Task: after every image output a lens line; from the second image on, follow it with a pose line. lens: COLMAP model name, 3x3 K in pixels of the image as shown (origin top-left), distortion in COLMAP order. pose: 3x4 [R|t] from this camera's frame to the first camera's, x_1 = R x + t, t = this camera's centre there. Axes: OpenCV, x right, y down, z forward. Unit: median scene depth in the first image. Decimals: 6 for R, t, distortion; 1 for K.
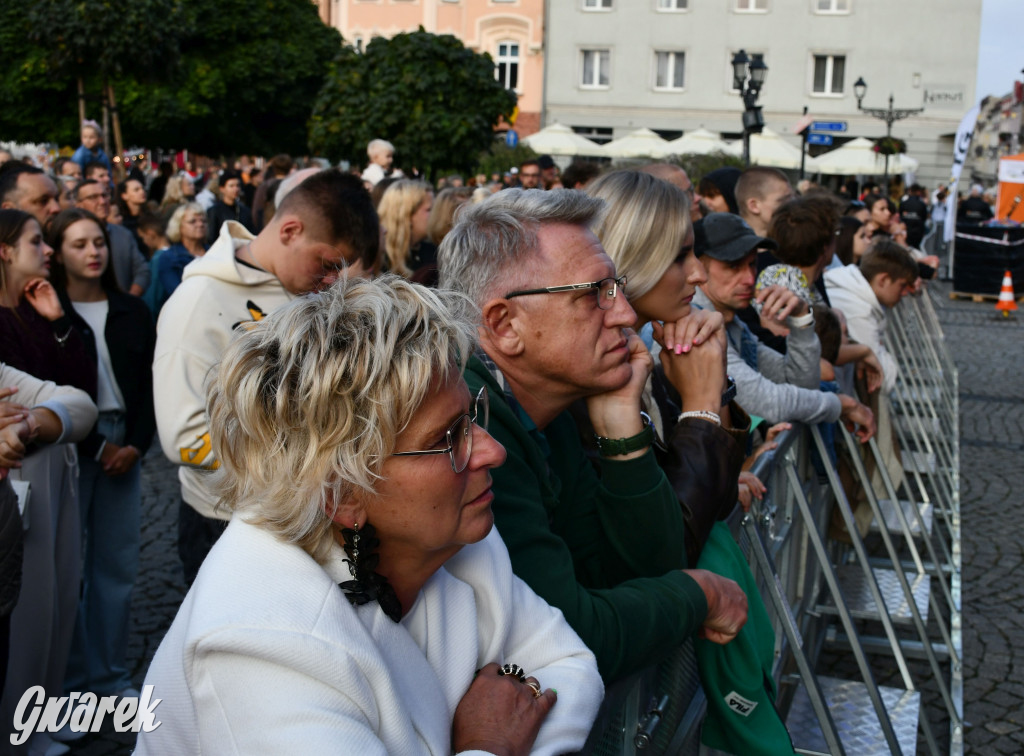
lens RADIAL K [[1279.8, 0, 600.6], [0, 1279.8, 322.9], [0, 0, 1]] dist [-0.000899, -0.011407]
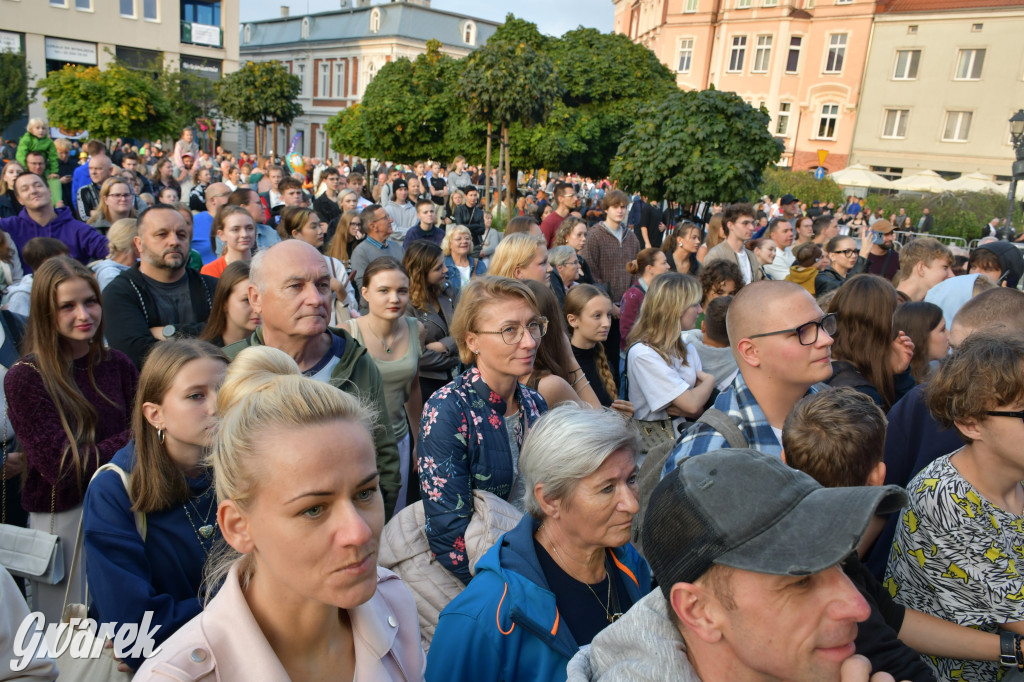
lens RADIAL K [[796.8, 0, 504.0], [0, 796.8, 346.4], [0, 0, 1]] dist [-0.009051, 0.006425]
pose [[0.898871, 0.135189, -0.416838, 0.027052], [-0.101085, 0.989537, 0.102945, -0.035408], [0.426394, -0.050398, 0.903132, 0.177706]]
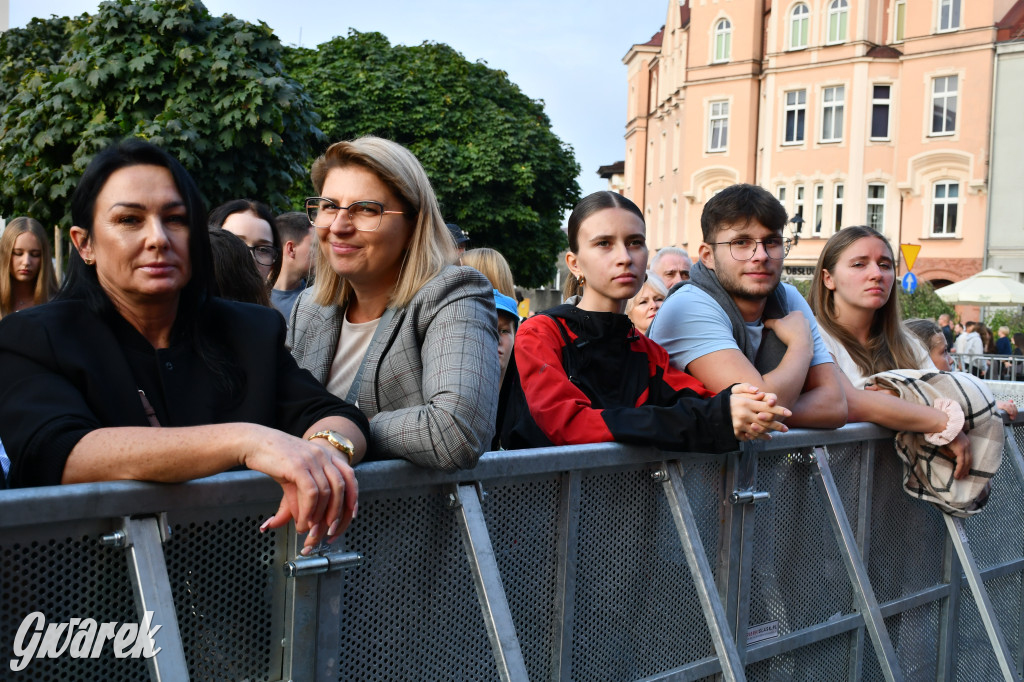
lens RADIAL K [[1246.9, 0, 512.0], [0, 1246.9, 341.0], [0, 0, 1]] dist [0.017688, 0.045266]
pose [[0.894844, 0.001231, -0.446377, 0.207192], [-0.052414, 0.993368, -0.102335, -0.019577], [0.443291, 0.114971, 0.888974, 0.477532]]
